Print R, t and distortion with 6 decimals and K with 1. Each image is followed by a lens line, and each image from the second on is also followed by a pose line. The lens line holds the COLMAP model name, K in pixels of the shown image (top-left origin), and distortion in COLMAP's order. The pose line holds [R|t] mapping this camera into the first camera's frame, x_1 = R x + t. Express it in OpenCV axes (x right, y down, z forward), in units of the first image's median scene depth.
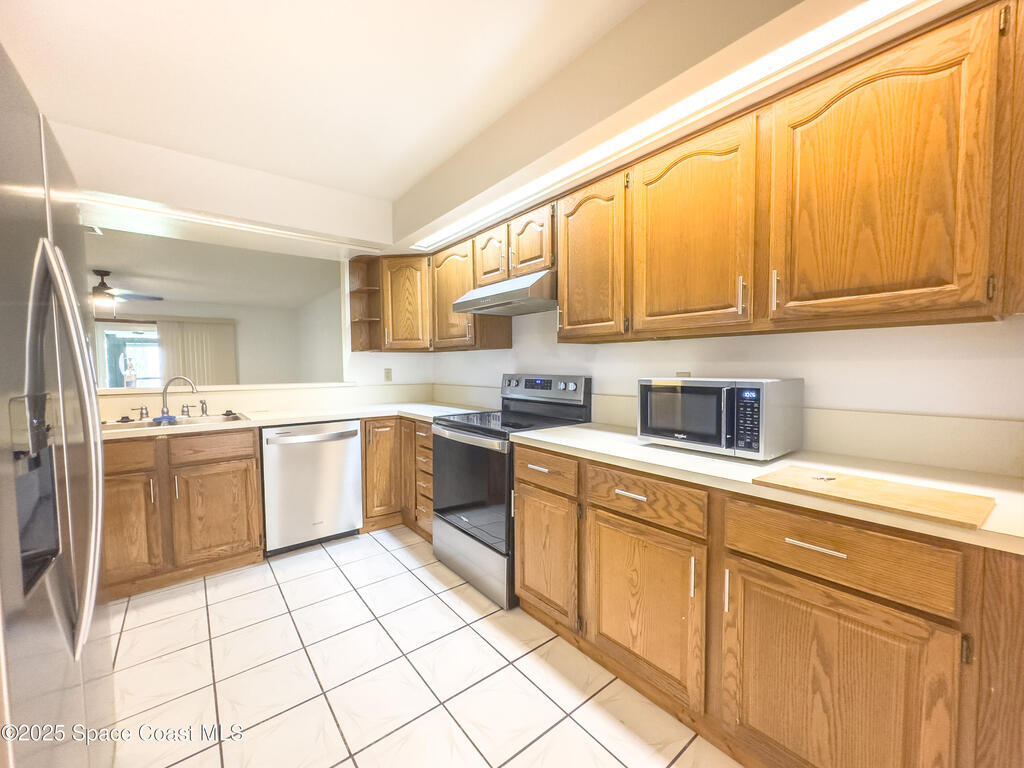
lens RADIAL K [[412.0, 0, 510.3], [0, 412.0, 384.6], [0, 0, 1]] dist [-0.000849, -0.000032]
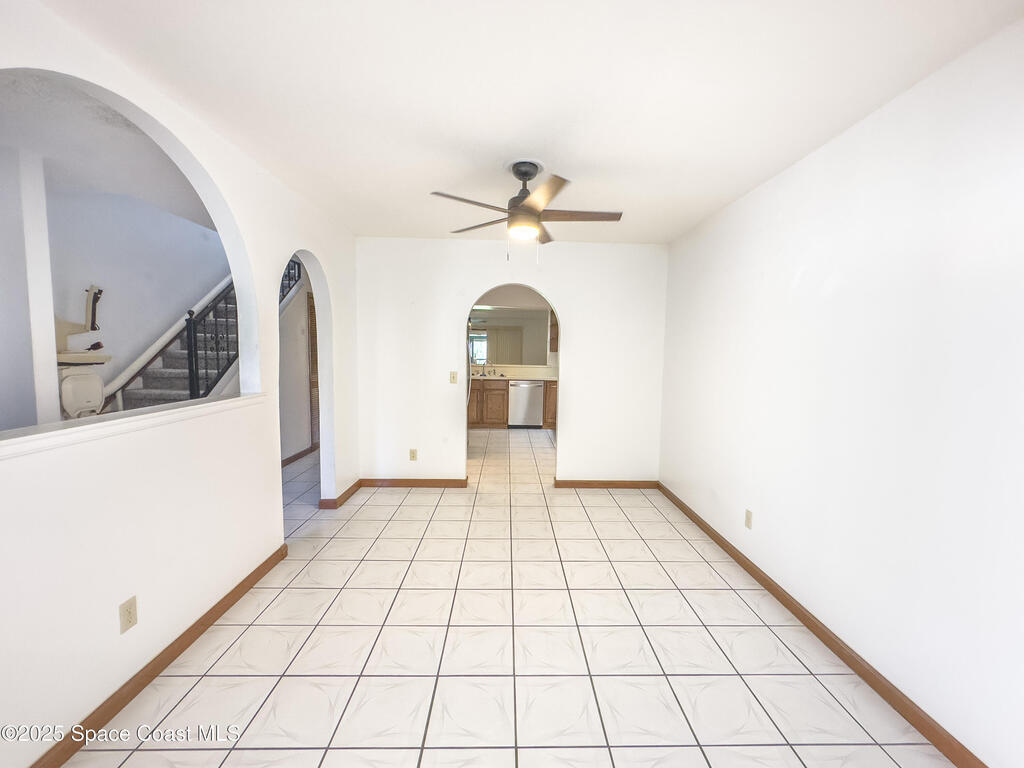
lens RADIAL K [[412.0, 0, 510.3], [0, 412.0, 384.6], [0, 0, 1]] dist [-0.000849, -0.000032]
pose [[0.790716, 0.077004, -0.607320, 1.035730], [-0.056396, 0.997001, 0.052986, -0.012032], [0.609579, -0.007646, 0.792688, -1.138057]]
